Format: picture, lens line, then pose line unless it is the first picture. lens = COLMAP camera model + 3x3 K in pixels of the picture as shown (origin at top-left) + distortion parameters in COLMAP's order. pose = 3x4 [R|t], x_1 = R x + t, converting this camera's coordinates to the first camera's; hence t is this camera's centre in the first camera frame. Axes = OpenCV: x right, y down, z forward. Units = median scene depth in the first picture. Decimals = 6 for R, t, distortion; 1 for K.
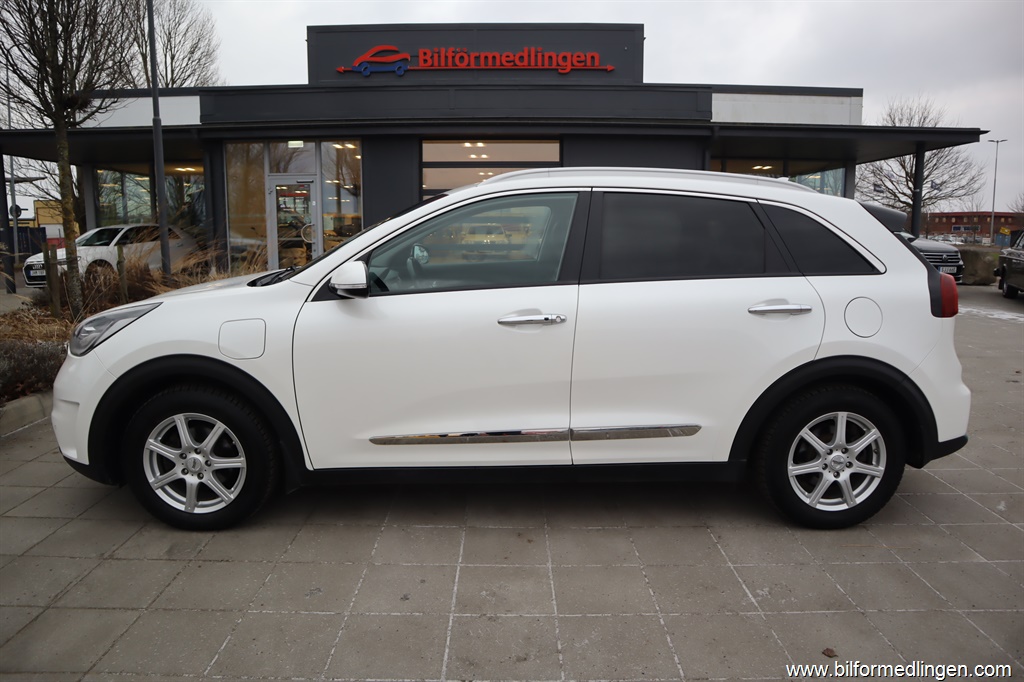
lens RADIAL K [[704.7, 0, 512.0], [0, 704.7, 341.0], [0, 0, 1]] dist [-0.115017, 0.061169]
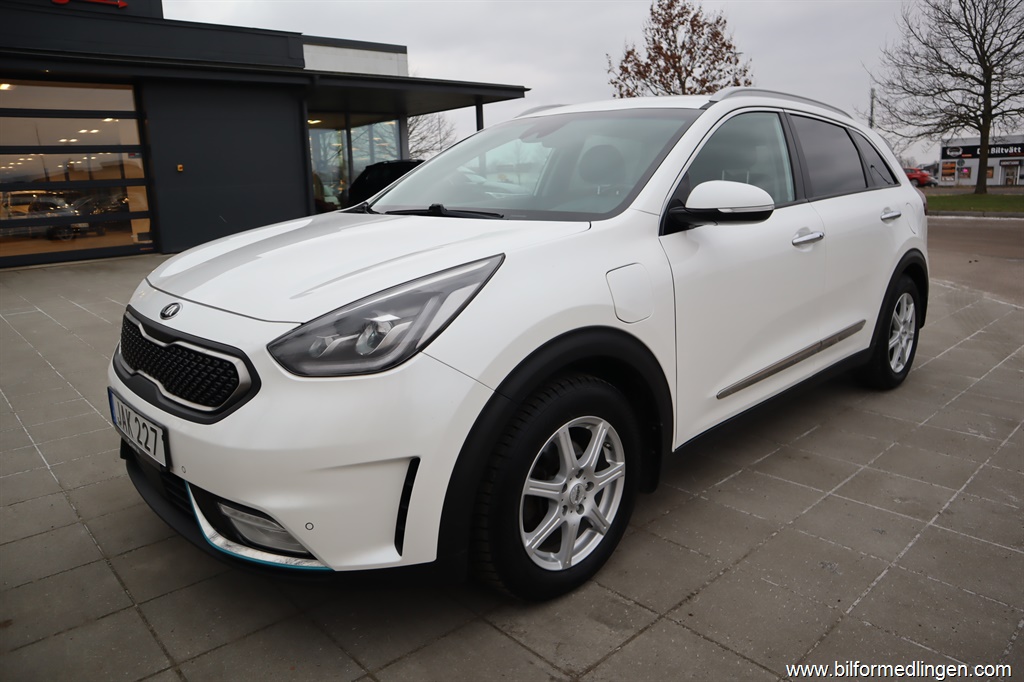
lens RADIAL K [[704.7, 0, 512.0], [0, 704.7, 341.0], [0, 0, 1]] dist [-0.115017, 0.061169]
pose [[0.741939, -0.175365, 0.647127, -0.898962], [0.140798, 0.984418, 0.105340, -0.045711], [-0.655517, 0.012958, 0.755069, 0.515555]]
